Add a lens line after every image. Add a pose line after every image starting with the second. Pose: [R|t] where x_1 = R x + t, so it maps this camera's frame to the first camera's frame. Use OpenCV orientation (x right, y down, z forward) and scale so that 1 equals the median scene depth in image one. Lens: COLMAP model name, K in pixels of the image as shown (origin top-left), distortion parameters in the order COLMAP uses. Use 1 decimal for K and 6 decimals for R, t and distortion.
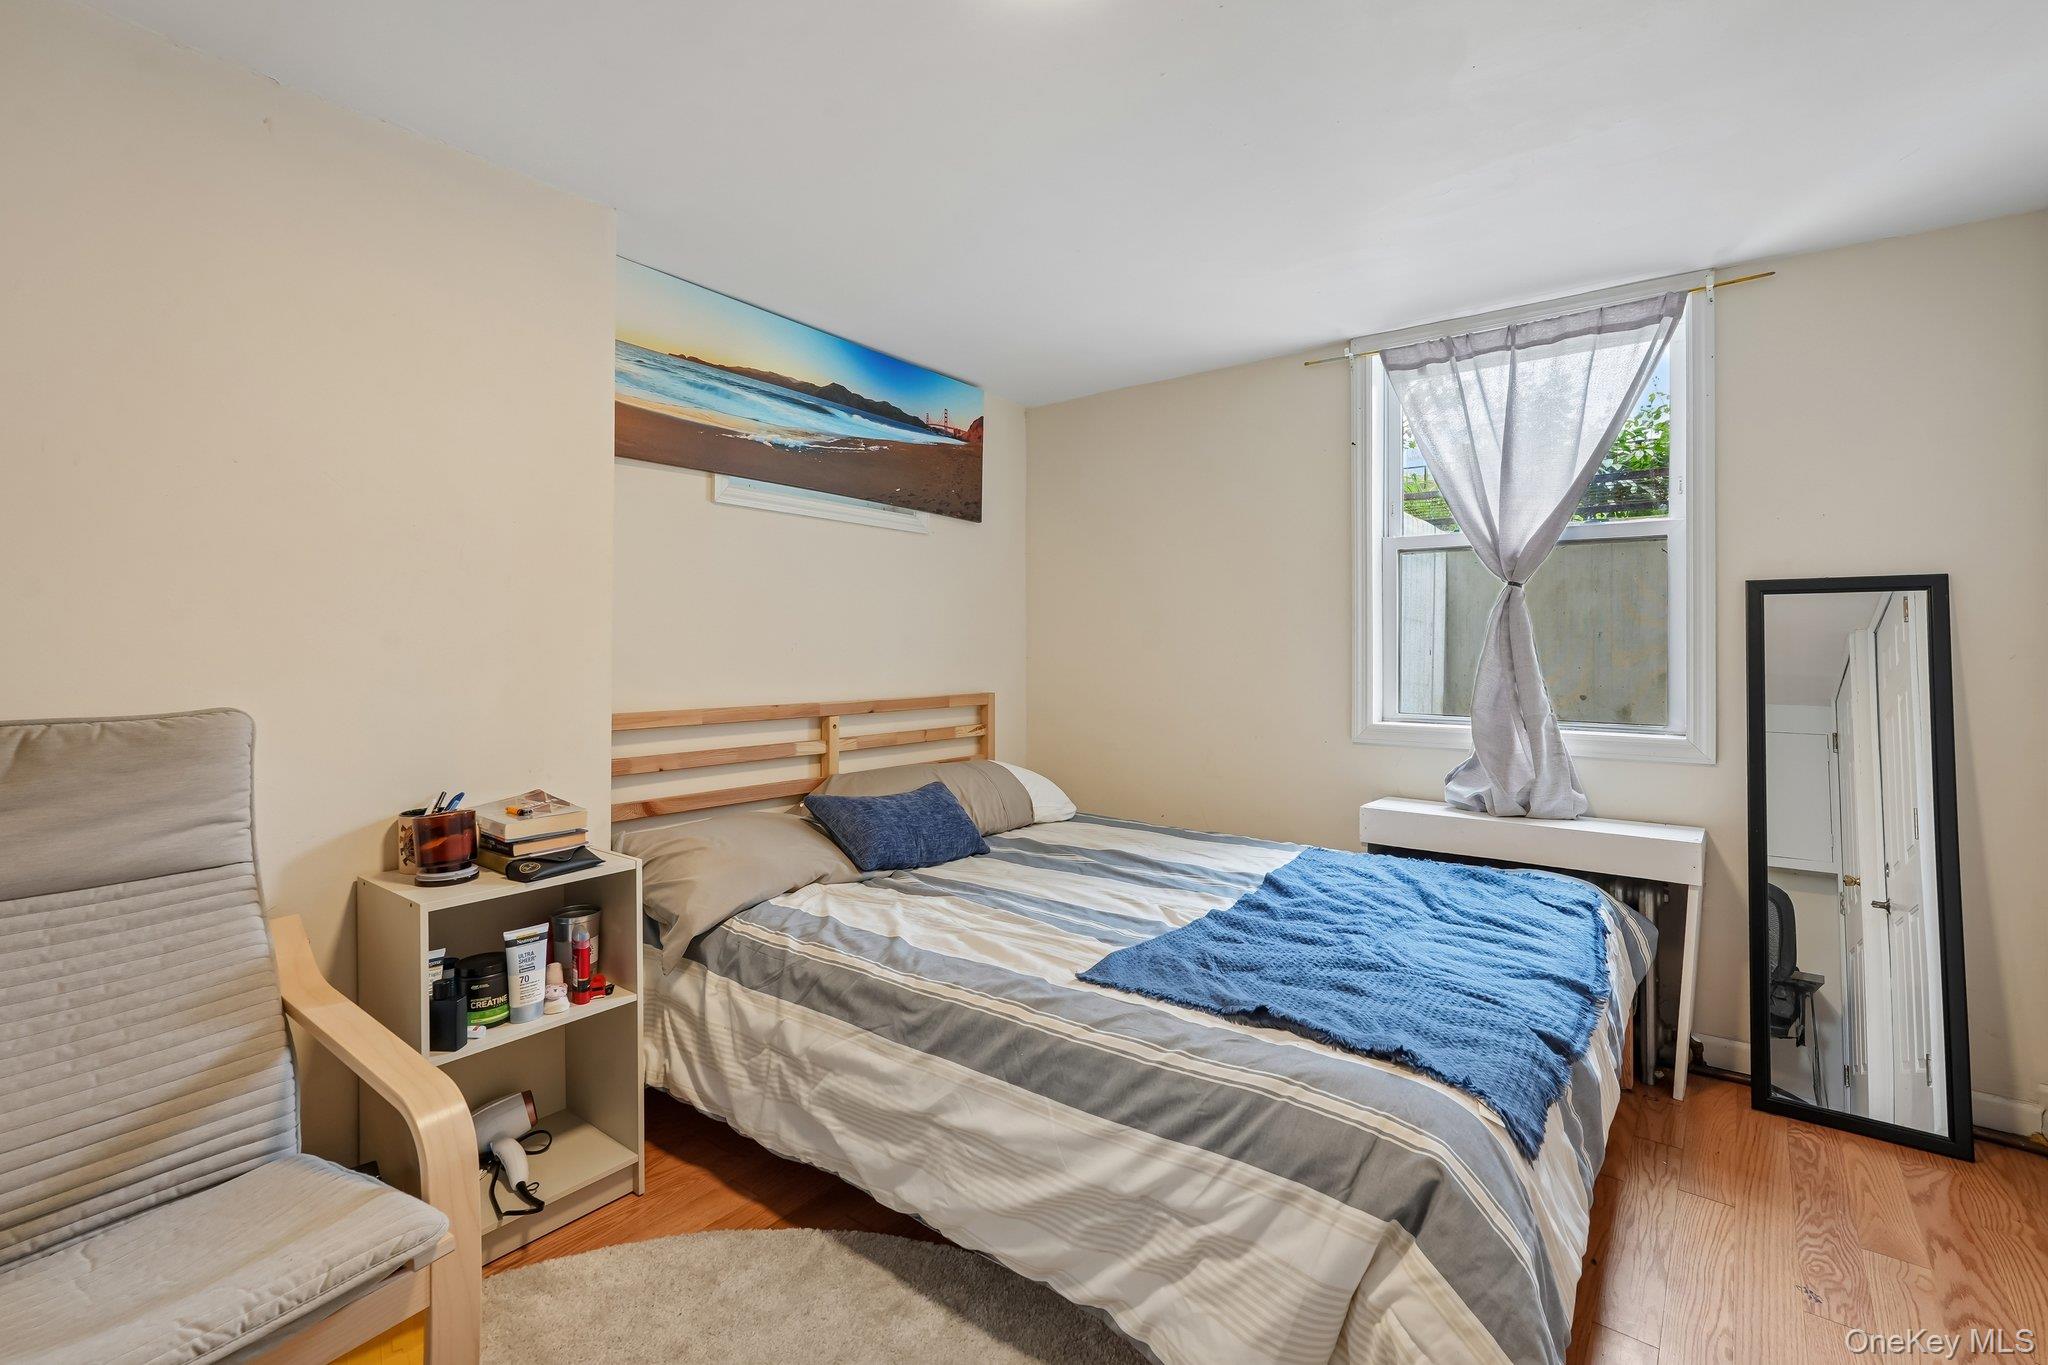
lens RADIAL K [[923.9, 0, 1032.0], [0, 923.9, 652.0], [0, 0, 1]] dist [-0.001888, 0.008448]
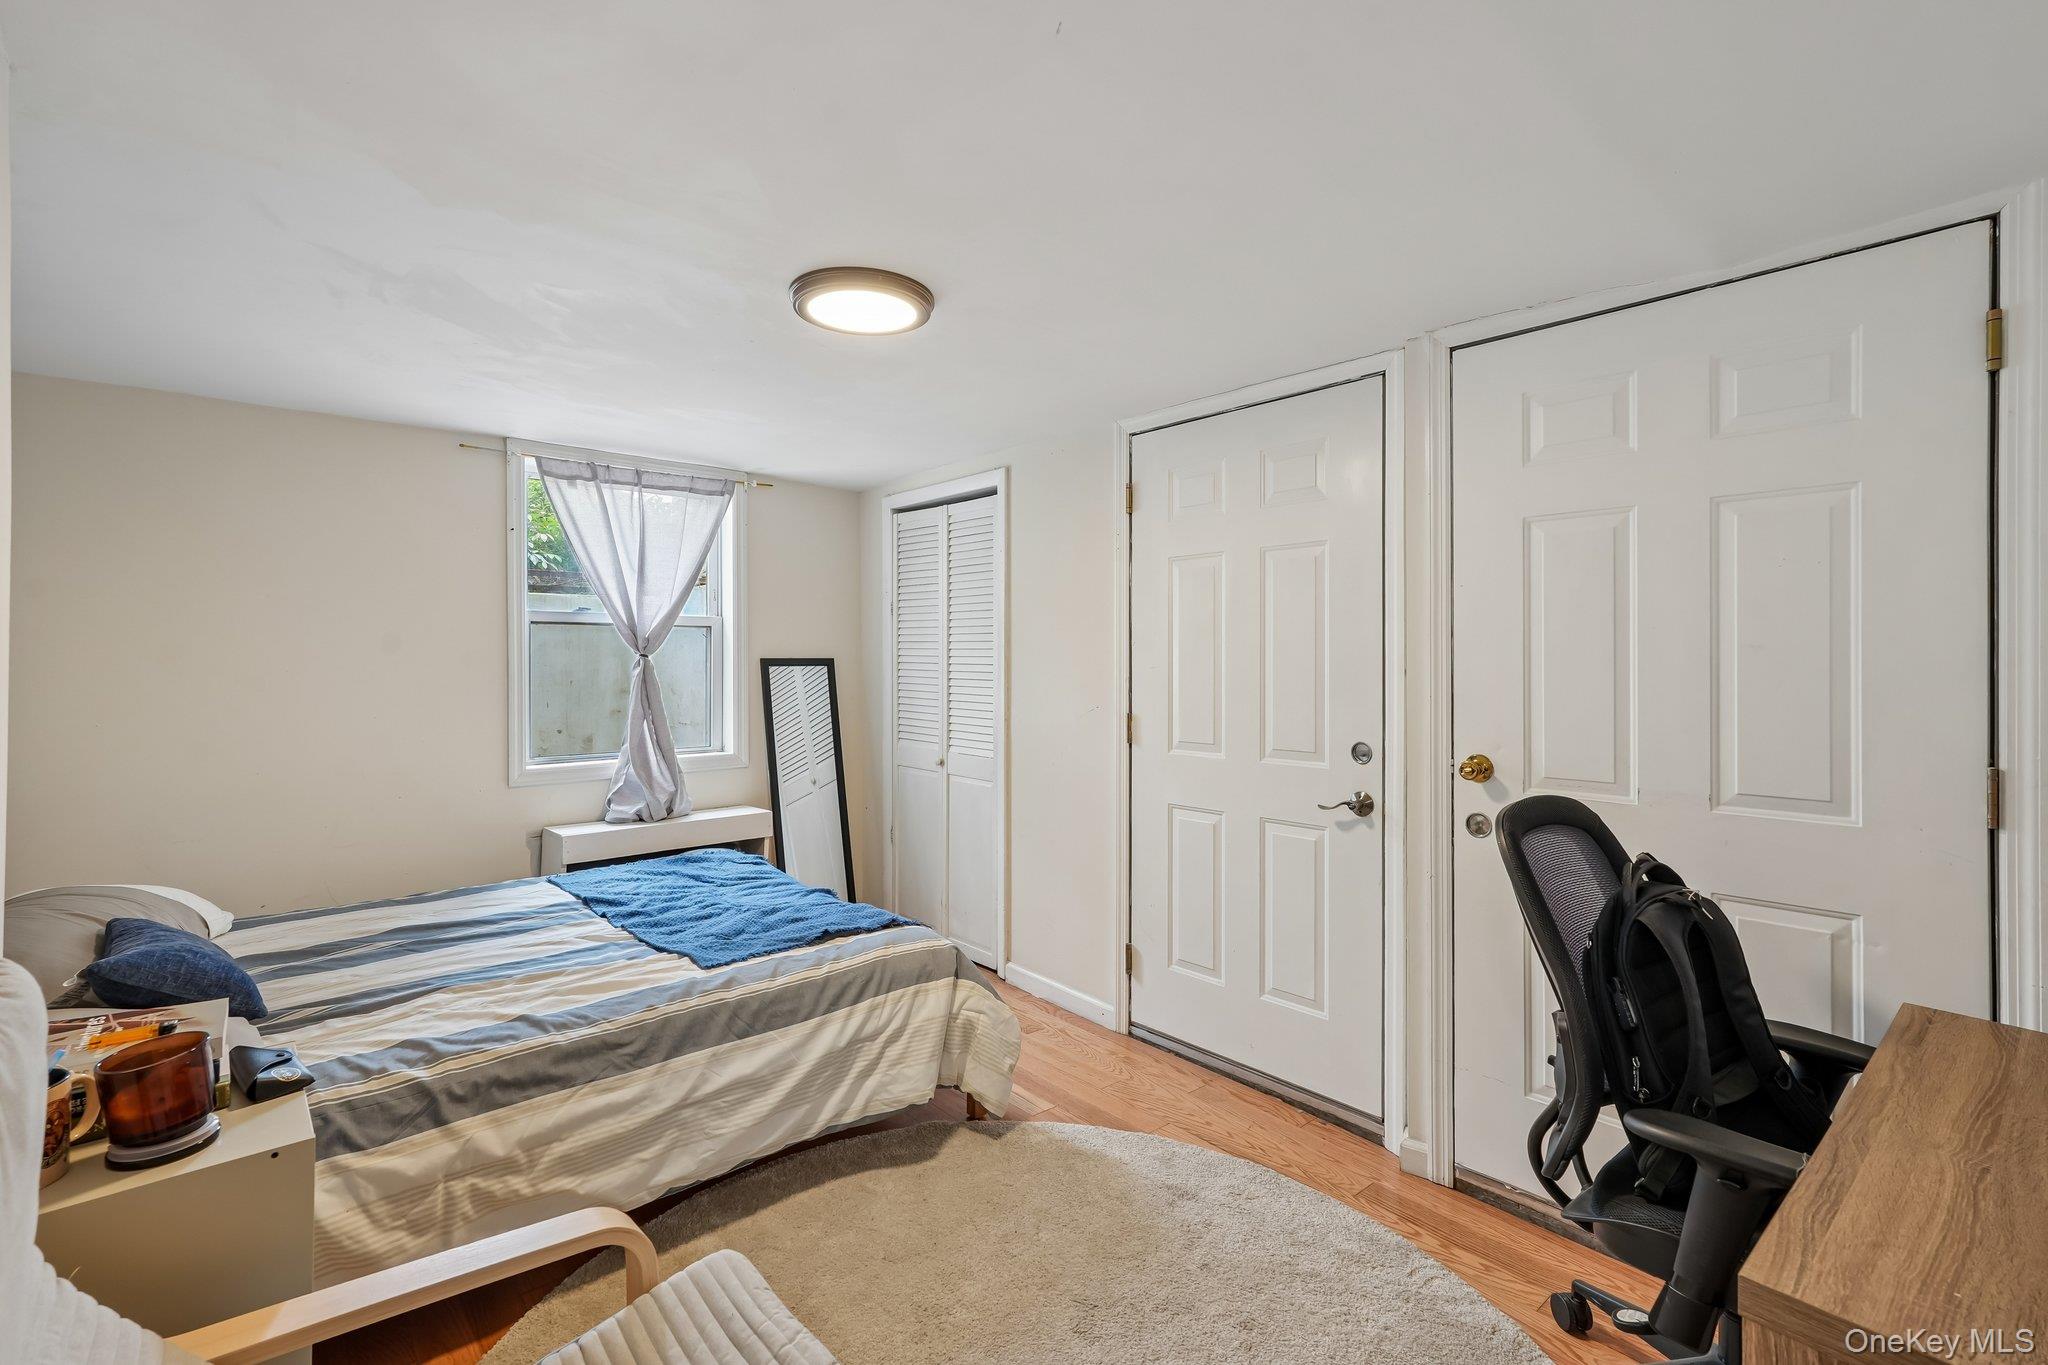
lens RADIAL K [[923.9, 0, 1032.0], [0, 923.9, 652.0], [0, 0, 1]] dist [-0.001888, 0.008448]
pose [[0.185235, 0.006384, 0.982674, -1.075226], [0.006068, 0.999952, -0.007640, -0.093001], [-0.982676, 0.007378, 0.185187, 0.233524]]
